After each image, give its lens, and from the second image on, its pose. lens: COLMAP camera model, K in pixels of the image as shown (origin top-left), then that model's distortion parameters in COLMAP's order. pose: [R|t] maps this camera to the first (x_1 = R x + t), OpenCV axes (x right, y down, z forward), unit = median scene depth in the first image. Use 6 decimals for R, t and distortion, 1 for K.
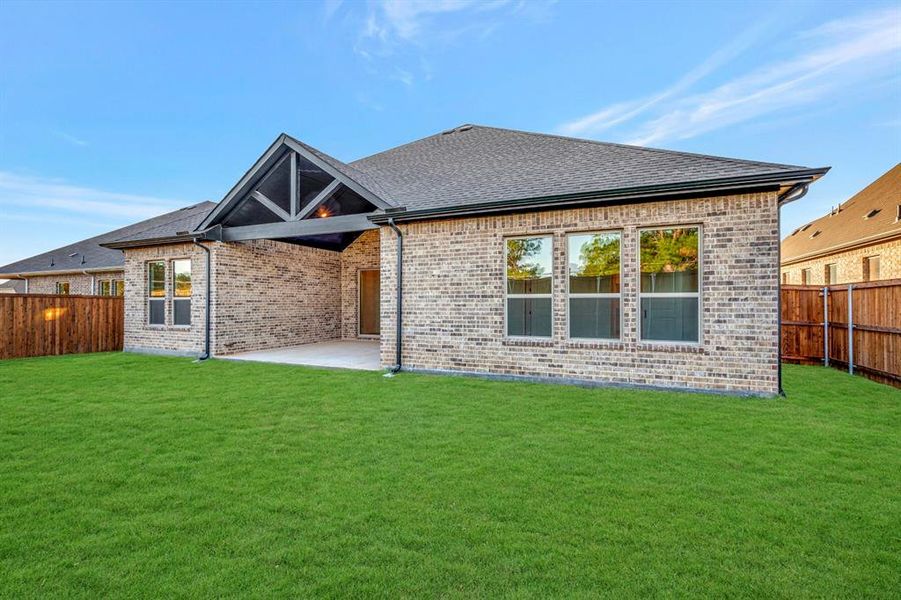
lens RADIAL K [[381.6, 0, 450.5], [0, 381.6, 300.0], [0, 0, 1]] dist [-0.000487, 0.000001]
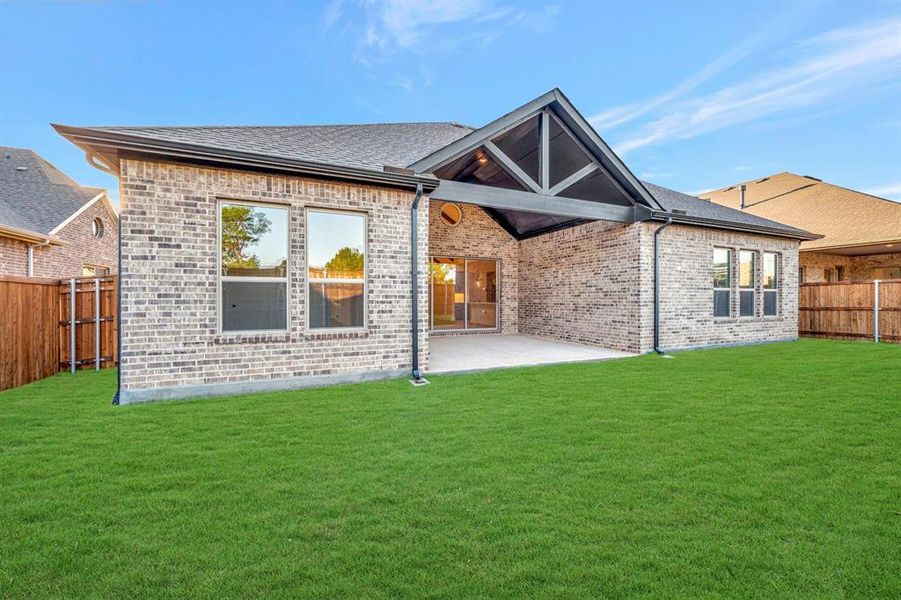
lens RADIAL K [[361.1, 0, 445.3], [0, 361.1, 295.6], [0, 0, 1]] dist [0.000754, -0.000002]
pose [[0.691081, 0.005945, 0.722753, -1.336478], [-0.011532, 0.999930, 0.002802, 0.019727], [-0.722685, -0.010271, 0.691101, 0.709113]]
